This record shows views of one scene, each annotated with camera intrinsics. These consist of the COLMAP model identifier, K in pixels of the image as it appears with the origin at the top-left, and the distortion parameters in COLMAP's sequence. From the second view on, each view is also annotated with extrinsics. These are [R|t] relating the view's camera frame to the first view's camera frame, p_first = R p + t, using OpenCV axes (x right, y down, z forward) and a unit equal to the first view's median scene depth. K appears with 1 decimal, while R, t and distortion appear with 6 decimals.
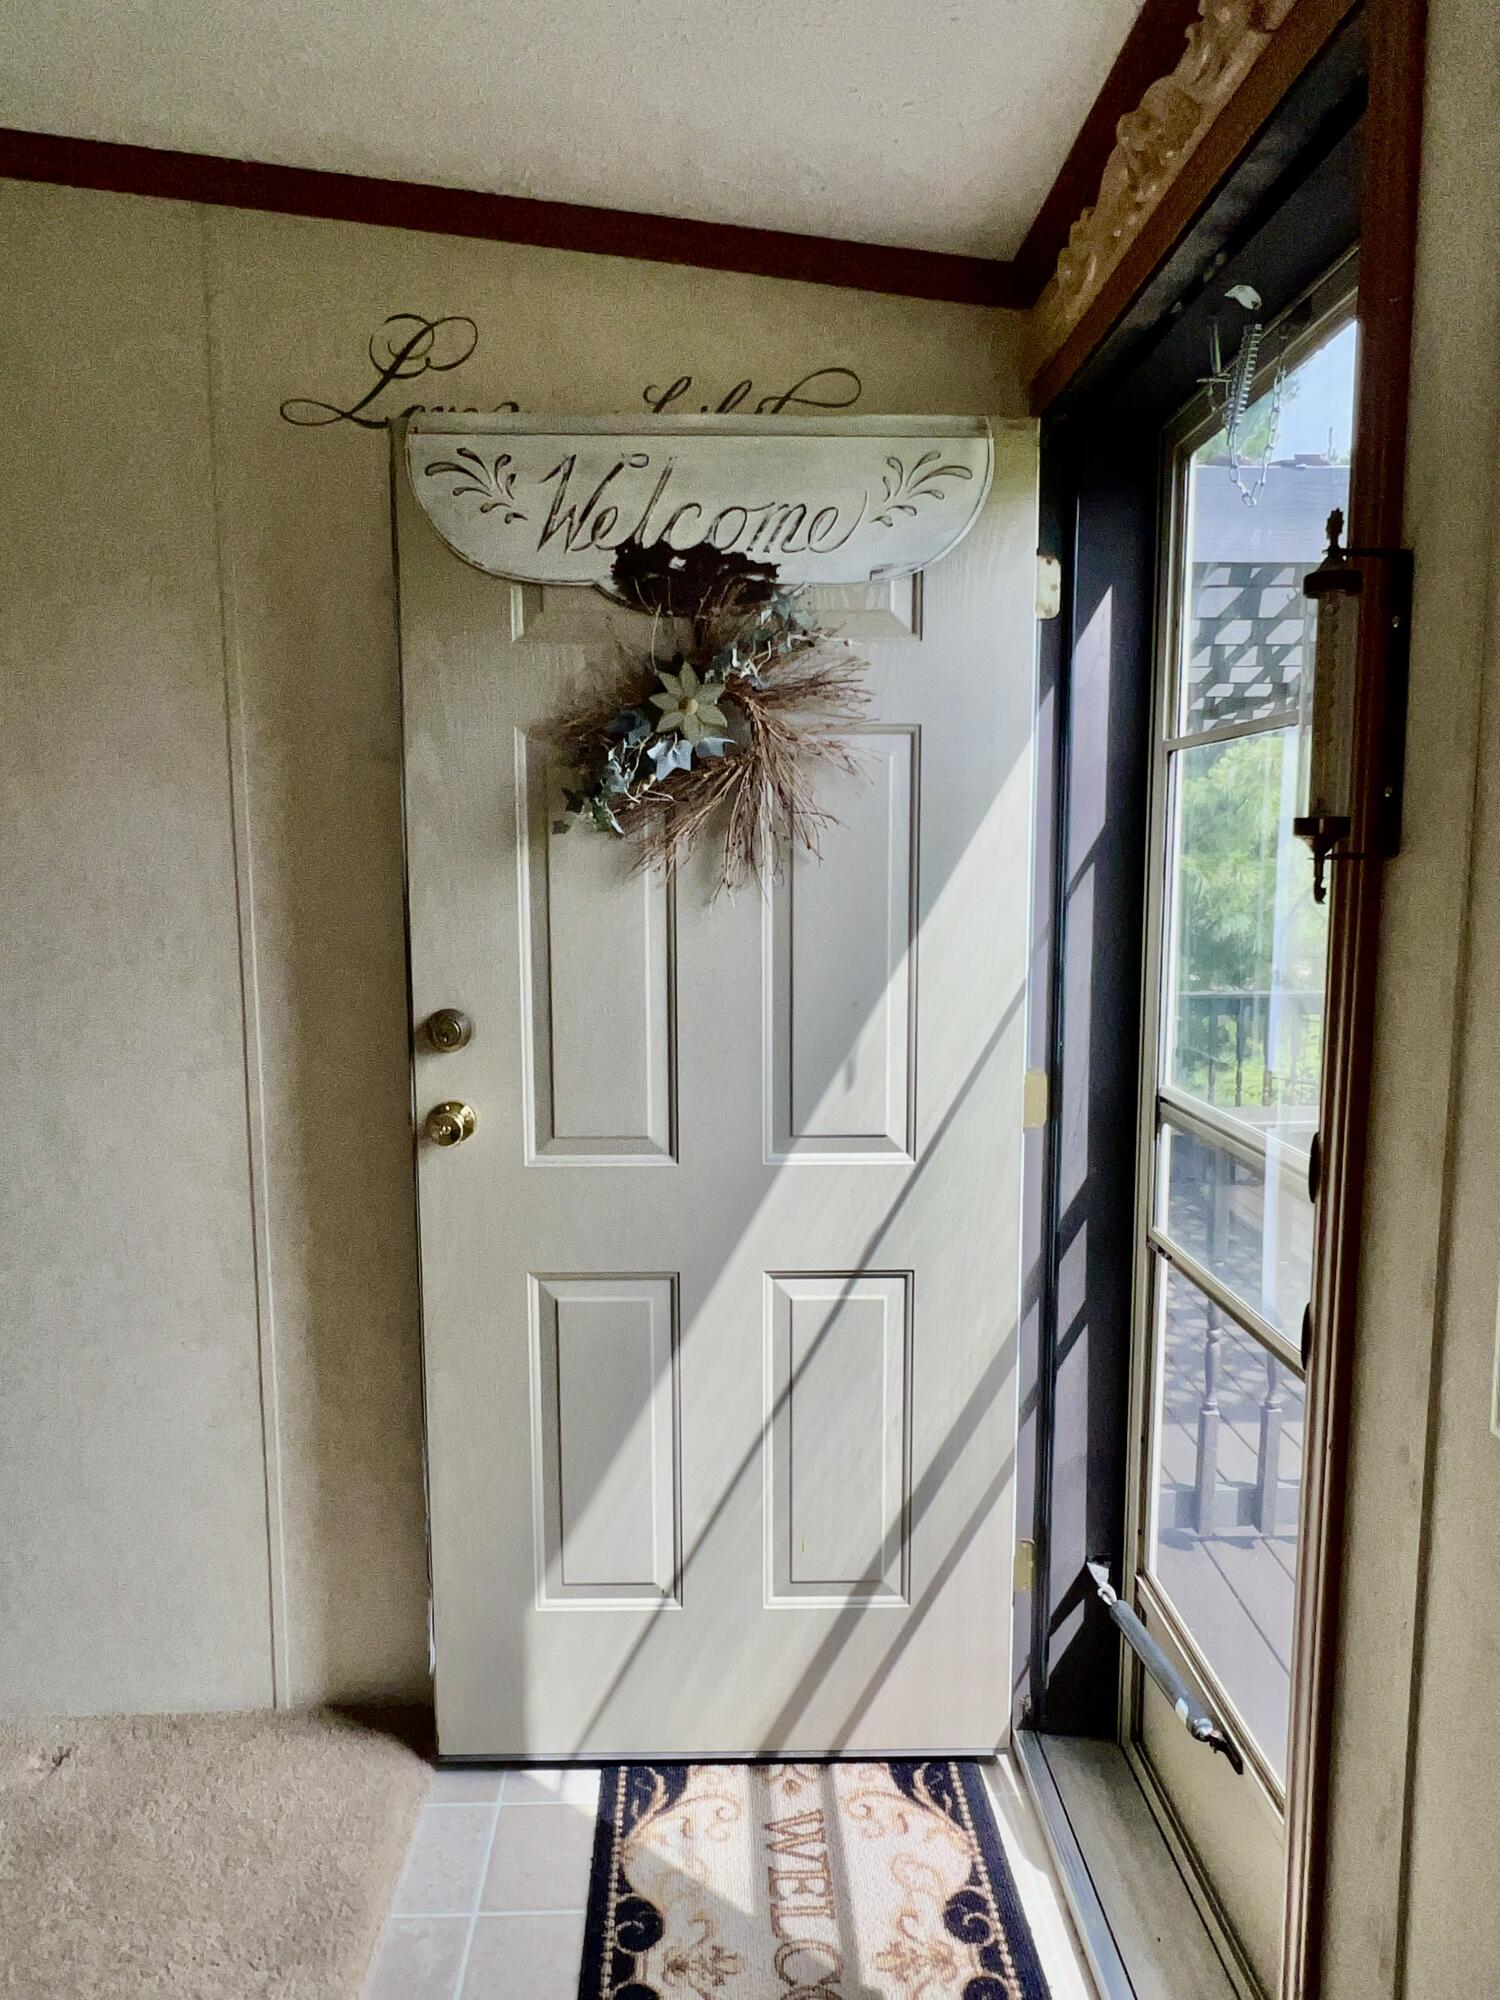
lens RADIAL K [[1253.1, 0, 750.0], [0, 1253.1, 1000.0], [0, 0, 1]] dist [-0.000903, -0.000260]
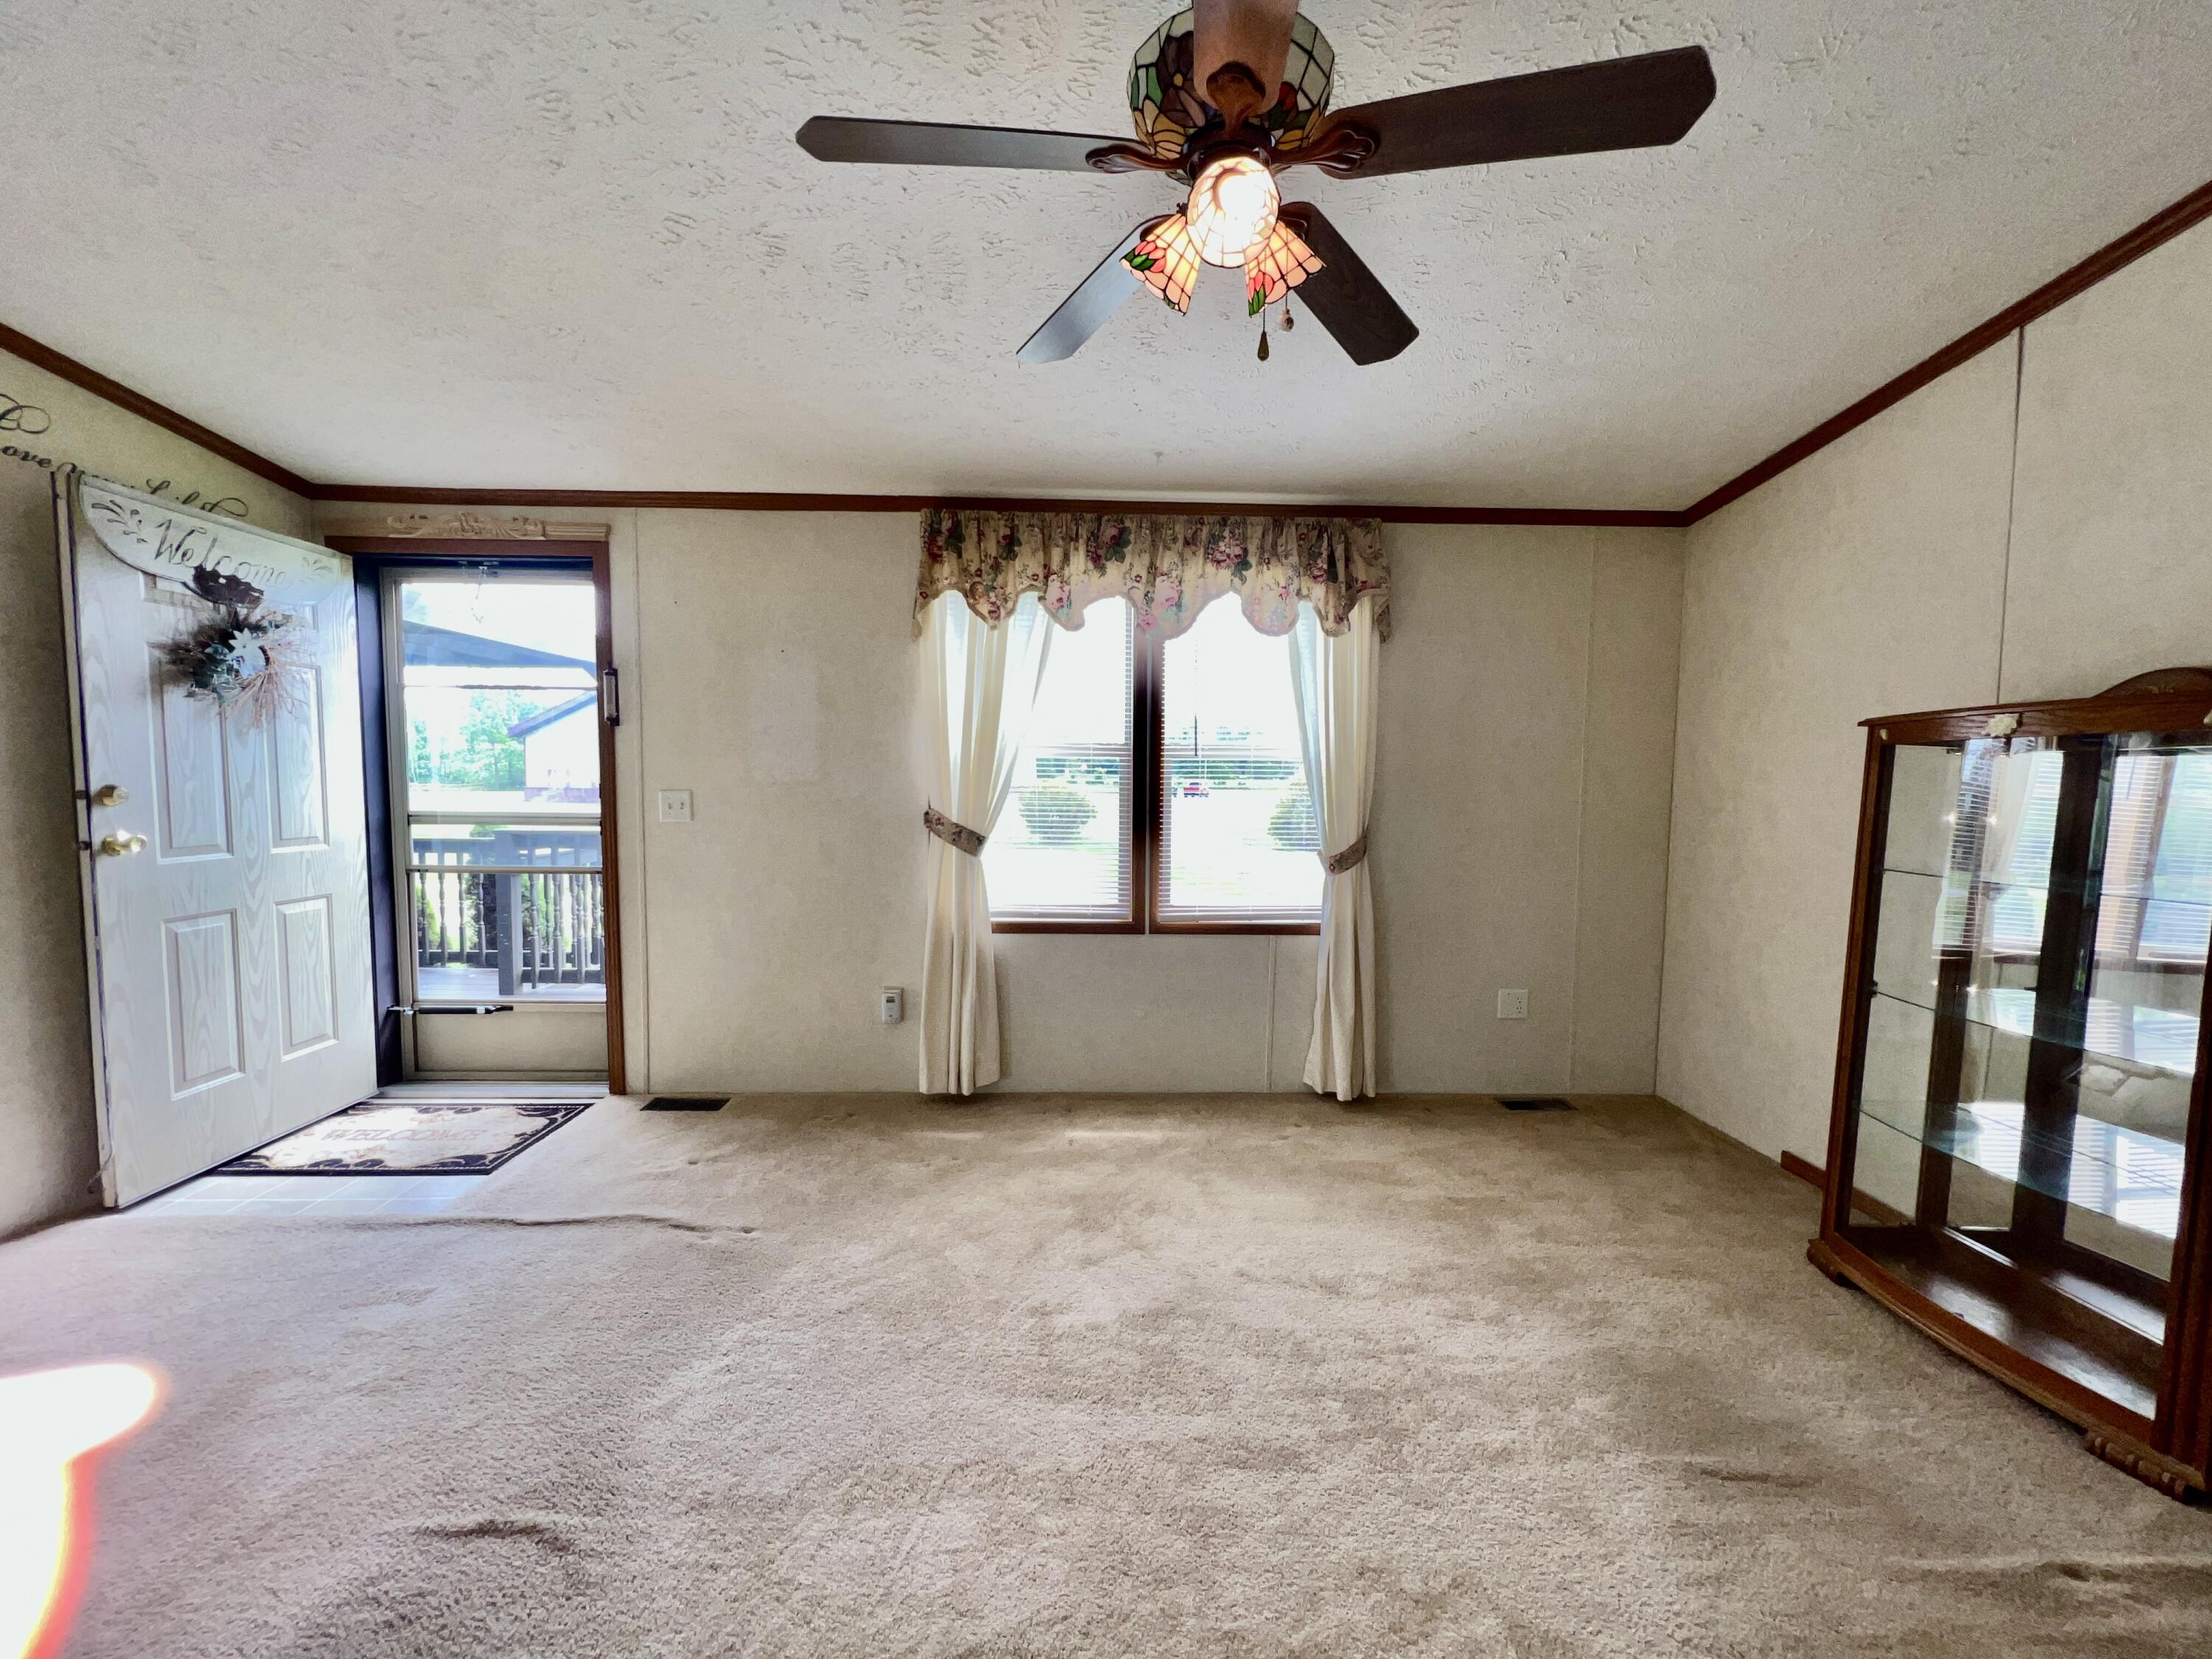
lens RADIAL K [[884.2, 0, 1106.0], [0, 884.2, 829.5], [0, 0, 1]] dist [-0.001078, -0.000099]
pose [[-0.015441, -0.059308, 0.998120, -1.664680], [0.108040, 0.992296, 0.060633, 0.163153], [-0.994027, 0.108774, -0.008915, -0.495810]]
